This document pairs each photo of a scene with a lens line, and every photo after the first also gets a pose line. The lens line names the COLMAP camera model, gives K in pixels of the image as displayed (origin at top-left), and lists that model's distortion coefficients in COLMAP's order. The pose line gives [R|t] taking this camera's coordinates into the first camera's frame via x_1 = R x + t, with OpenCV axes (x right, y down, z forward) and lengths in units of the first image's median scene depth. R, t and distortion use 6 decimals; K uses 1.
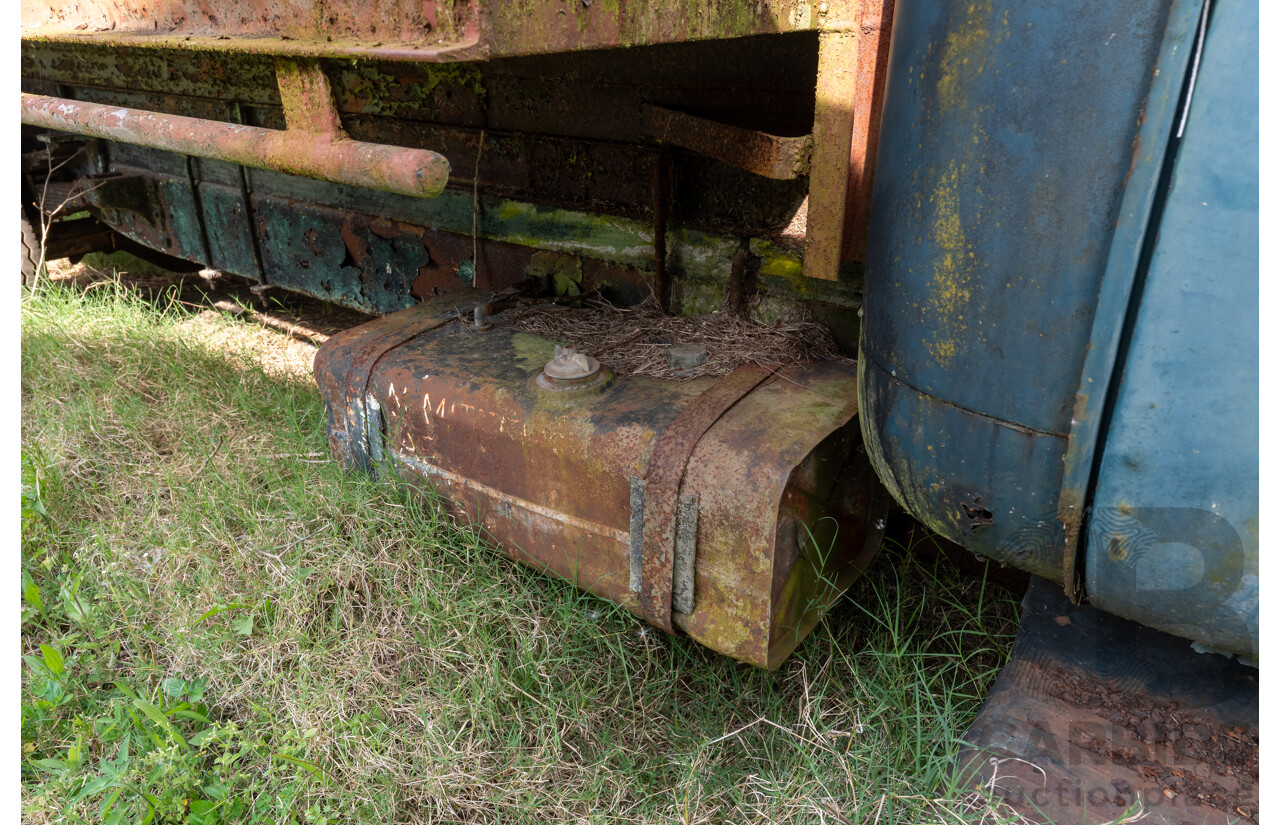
lens RADIAL K [[851.3, 0, 637.6], [0, 851.3, 408.5], [0, 0, 1]] dist [0.000271, 0.004349]
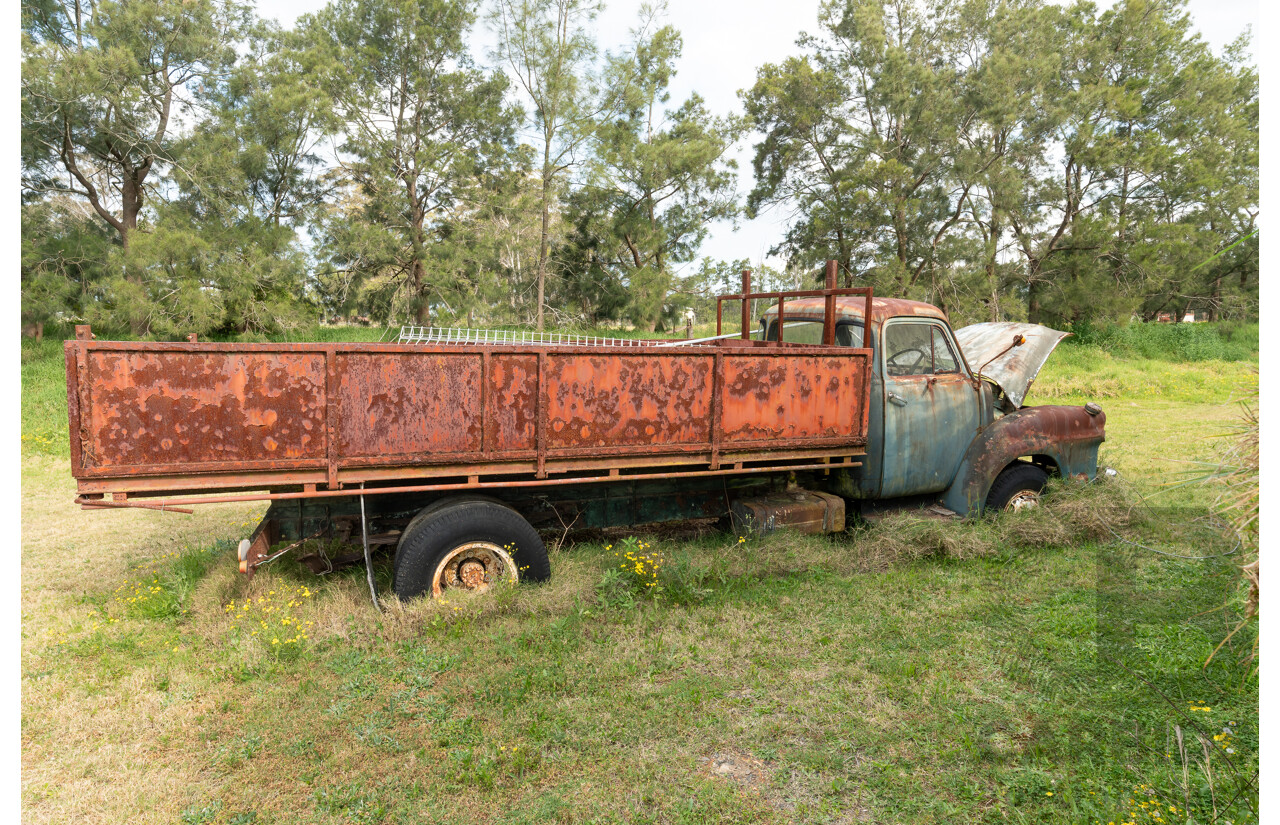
lens RADIAL K [[716.2, 0, 640.0], [0, 716.2, 412.5], [0, 0, 1]] dist [0.000240, 0.000403]
pose [[0.557749, -0.087820, 0.825350, -4.726758], [0.343390, 0.929710, -0.133129, -0.321731], [-0.755645, 0.357669, 0.548701, -1.091598]]
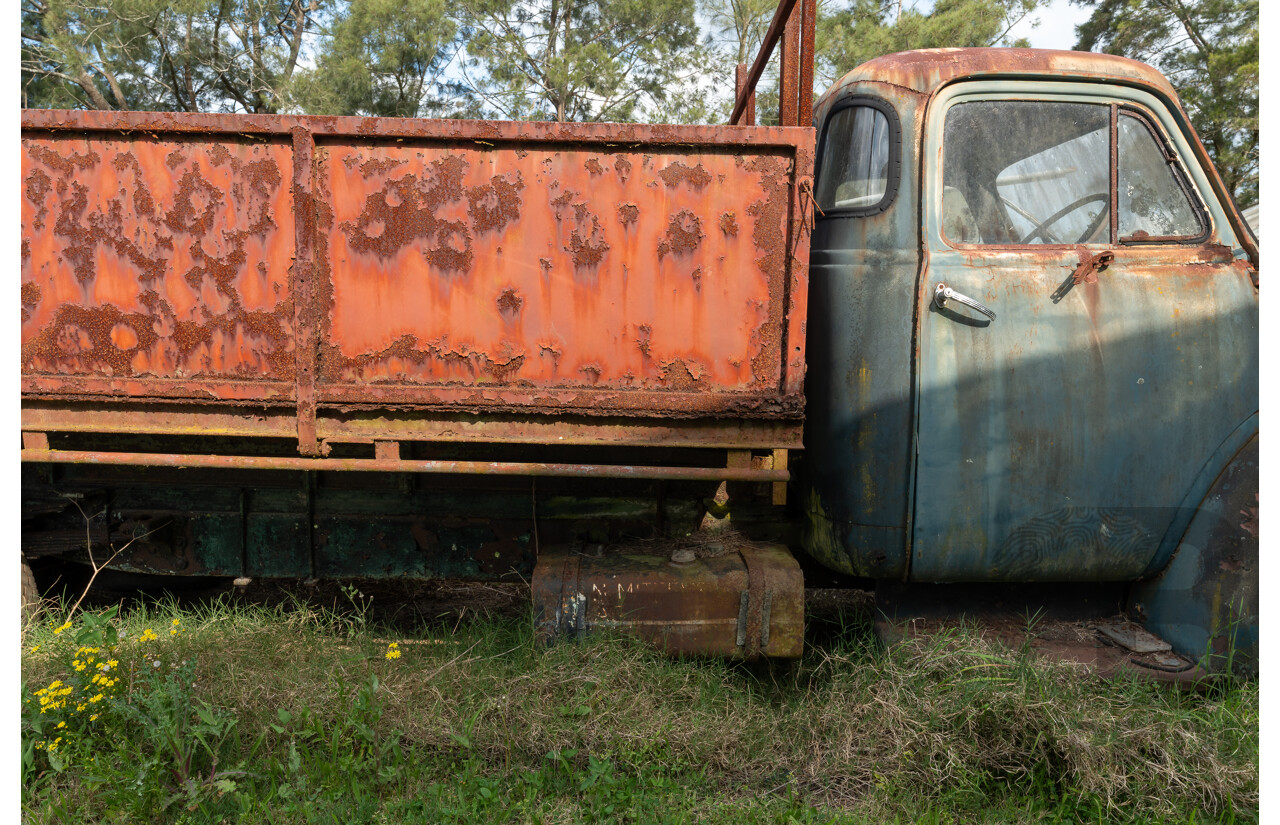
lens RADIAL K [[851.3, 0, 637.6], [0, 851.3, 408.5], [0, 0, 1]] dist [0.000271, 0.004349]
pose [[0.816999, -0.041402, 0.575151, -1.480471], [0.228502, 0.939011, -0.256992, 0.134435], [-0.529433, 0.341385, 0.776632, -0.854224]]
